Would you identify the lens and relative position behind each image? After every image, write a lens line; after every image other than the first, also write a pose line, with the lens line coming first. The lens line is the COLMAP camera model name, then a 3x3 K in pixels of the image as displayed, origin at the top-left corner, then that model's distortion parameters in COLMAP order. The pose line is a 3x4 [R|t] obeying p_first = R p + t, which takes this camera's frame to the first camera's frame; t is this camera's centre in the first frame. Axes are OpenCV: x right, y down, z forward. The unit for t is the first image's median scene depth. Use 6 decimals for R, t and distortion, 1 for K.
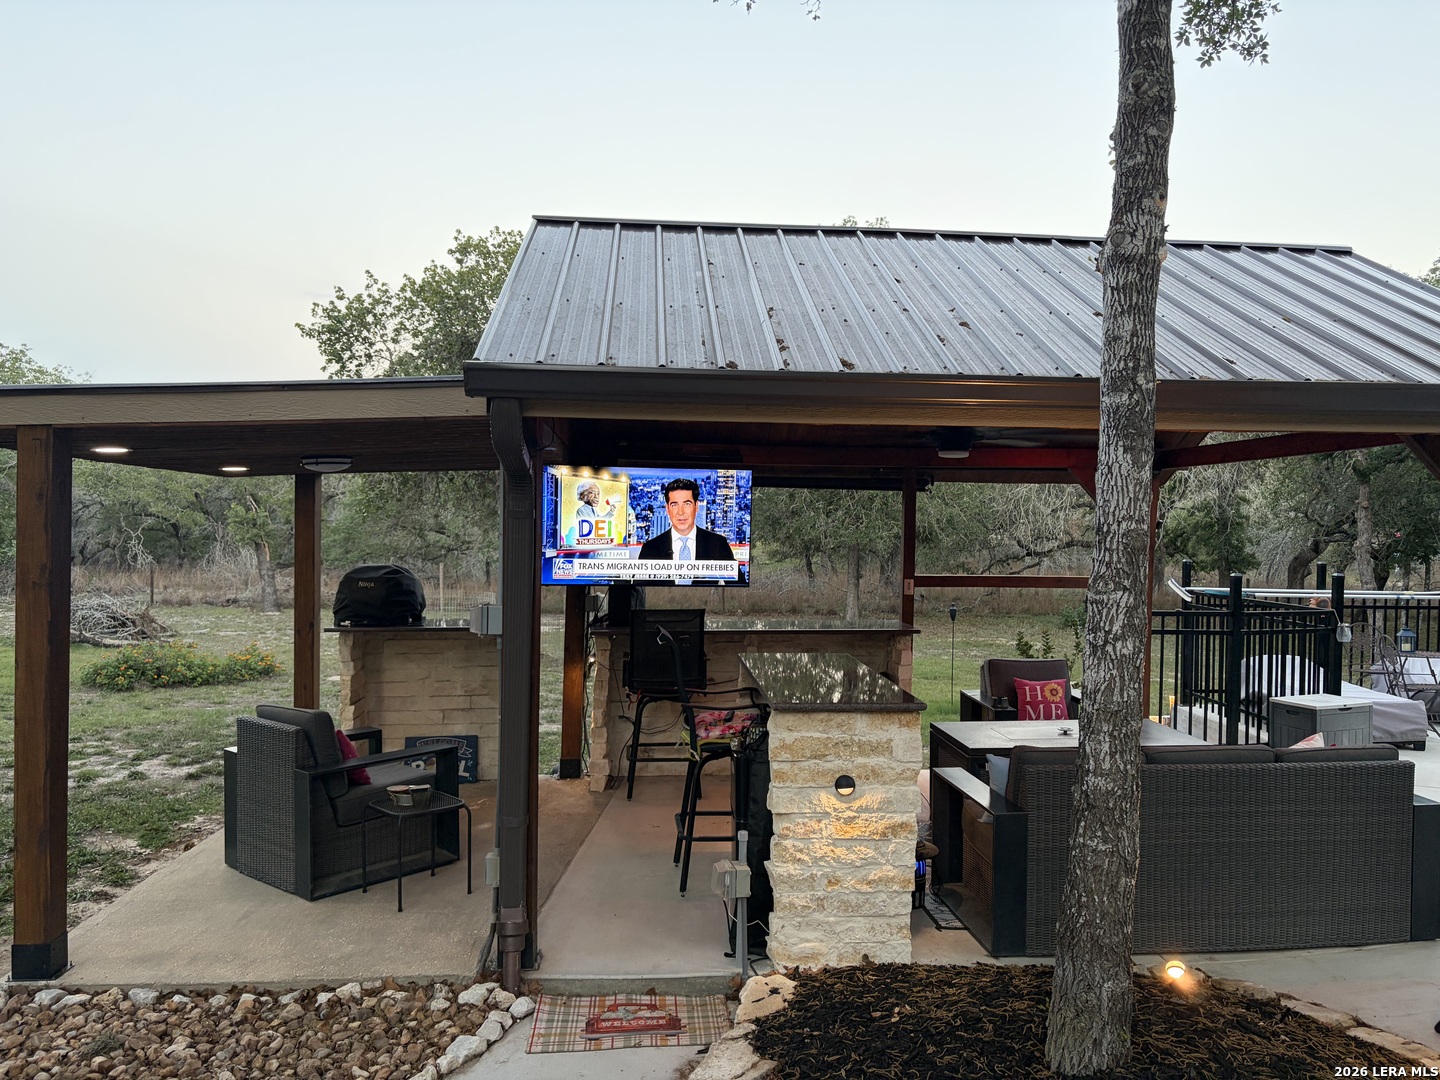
lens RADIAL K [[1085.8, 0, 724.0], [0, 1085.8, 540.5], [0, 0, 1]] dist [0.055499, -0.059211]
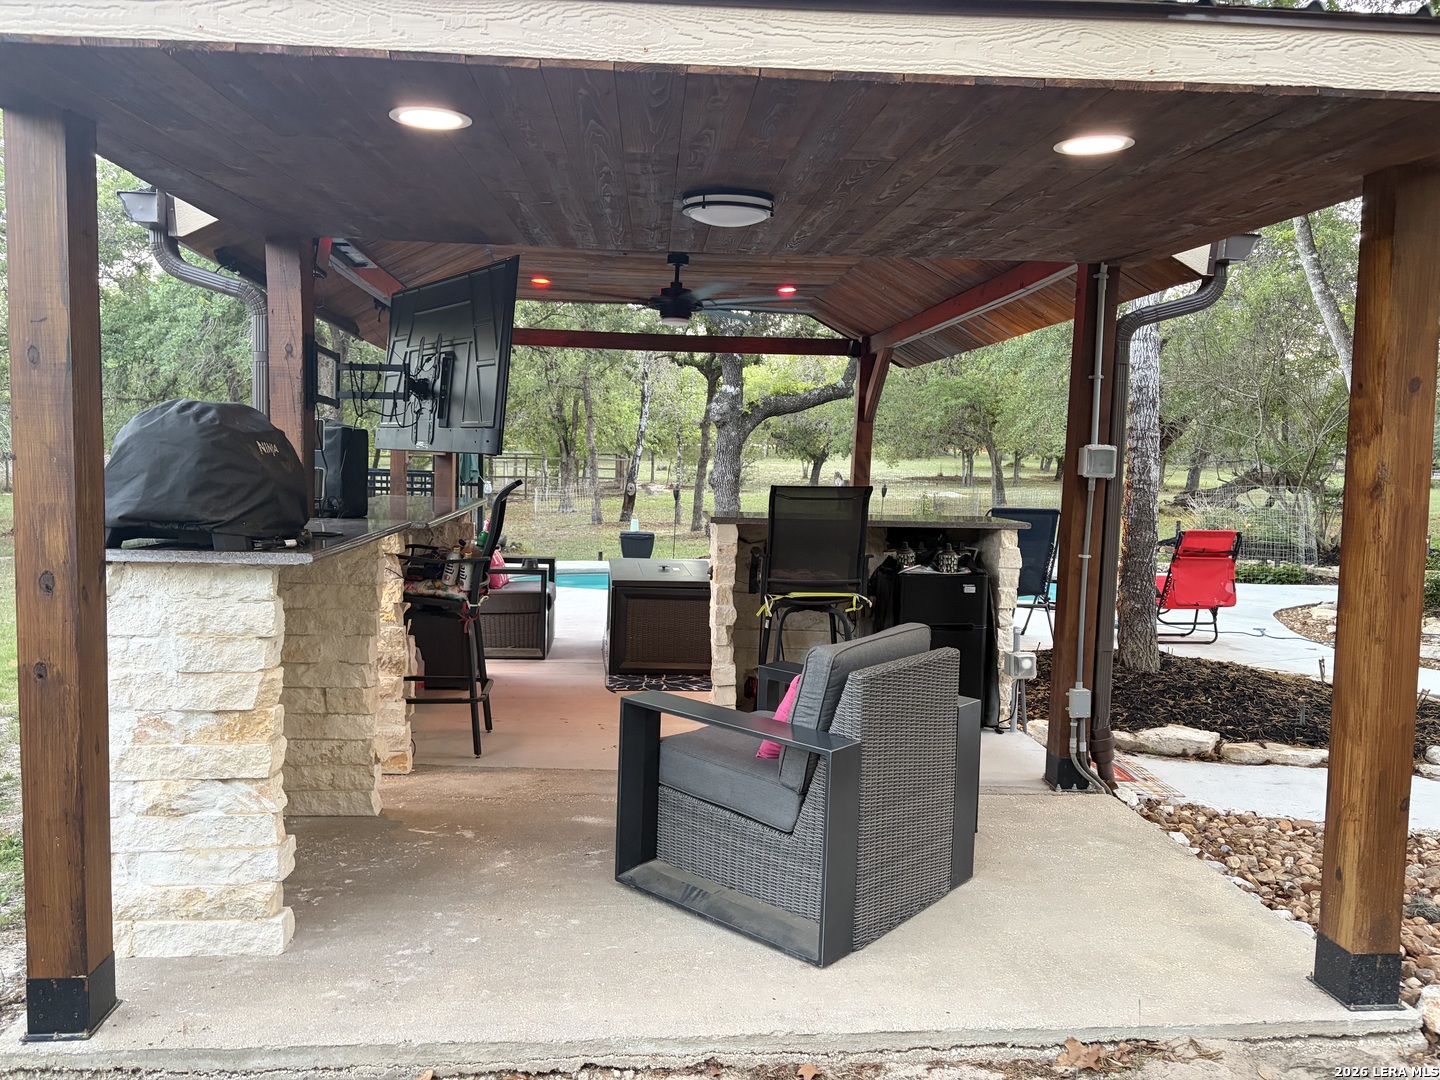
lens RADIAL K [[1085.8, 0, 718.4], [0, 1085.8, 542.4], [0, 0, 1]] dist [0.055499, -0.059211]
pose [[-0.006098, -0.088814, 0.996030, -0.828104], [-0.002776, 0.996046, 0.088798, 0.042938], [-0.999978, -0.002224, -0.006321, 0.917193]]
